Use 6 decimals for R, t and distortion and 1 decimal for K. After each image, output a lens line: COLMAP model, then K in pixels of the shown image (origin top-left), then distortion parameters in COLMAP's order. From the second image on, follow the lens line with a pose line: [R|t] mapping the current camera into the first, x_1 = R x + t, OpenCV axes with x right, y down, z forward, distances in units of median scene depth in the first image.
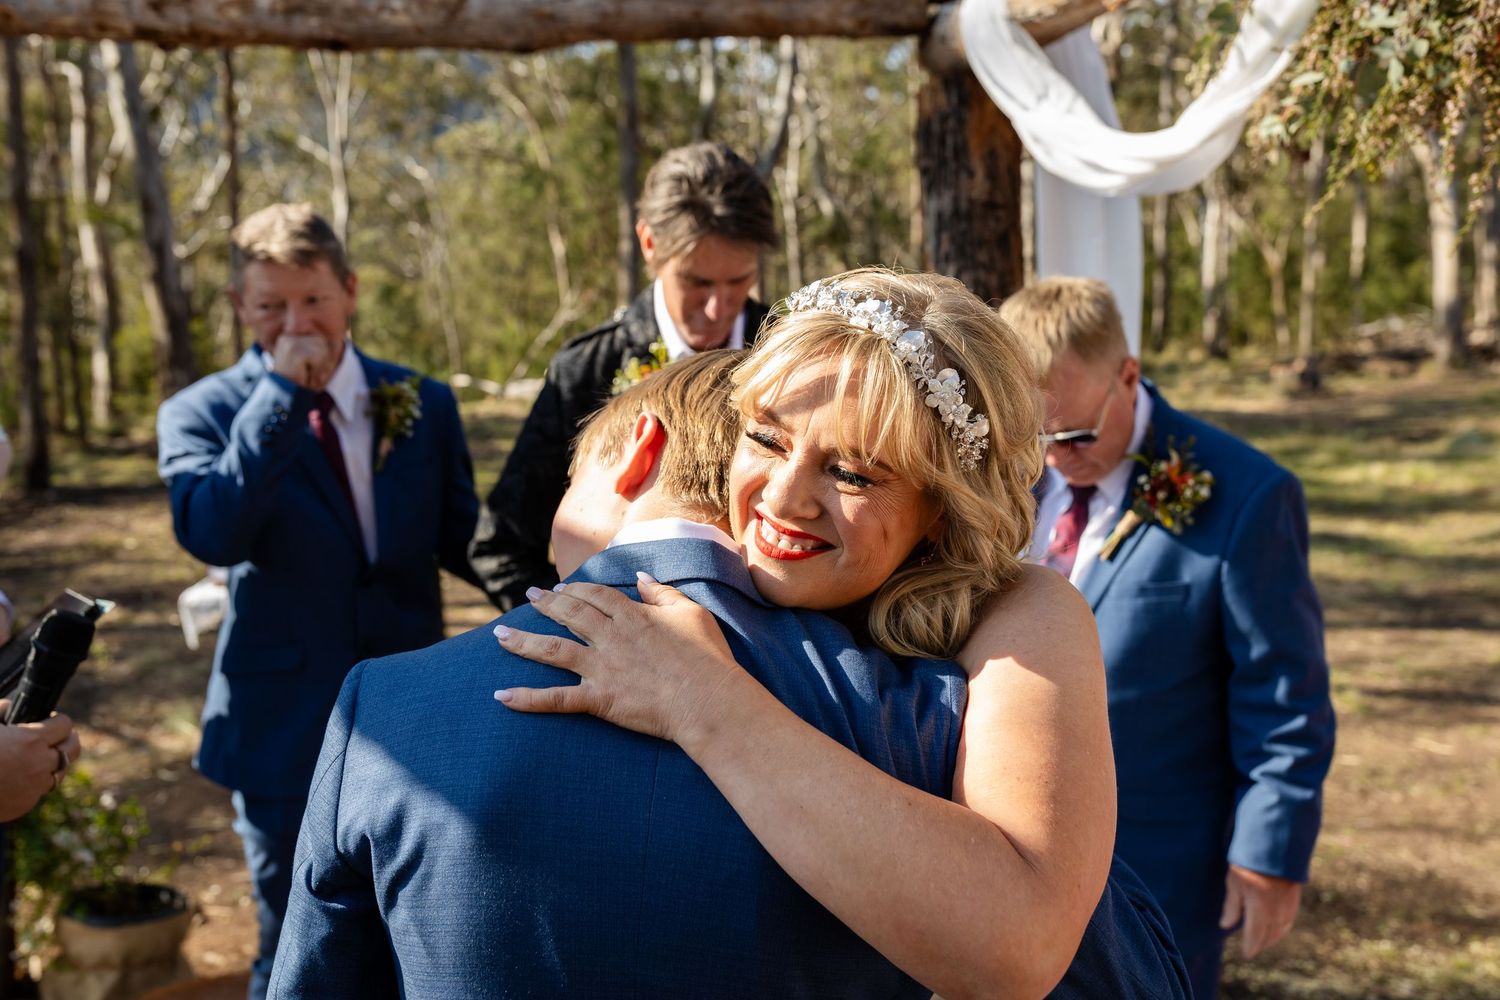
lens RADIAL K [[1673.5, 0, 745.1], [0, 1673.5, 393.3], [0, 0, 1]] dist [0.074347, -0.093256]
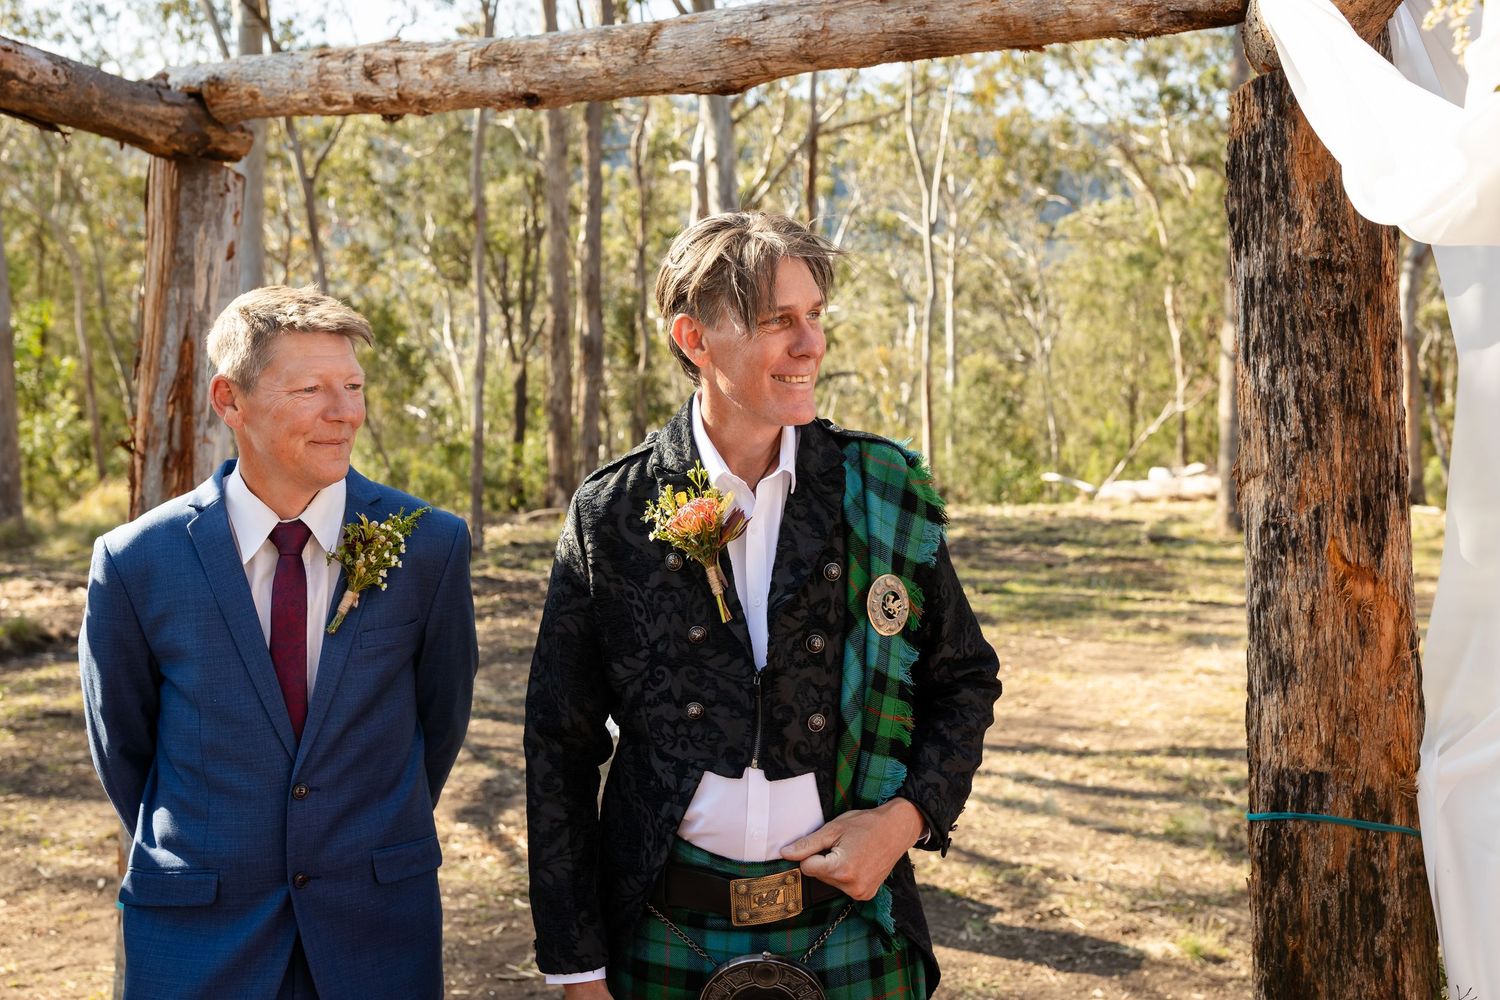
lens RADIAL K [[1673.5, 0, 745.1], [0, 1673.5, 393.3], [0, 0, 1]] dist [0.074347, -0.093256]
pose [[0.905557, 0.003122, -0.424213, 0.217310], [-0.024304, 0.998712, -0.044532, -0.027097], [0.423528, 0.050637, 0.904467, 0.305306]]
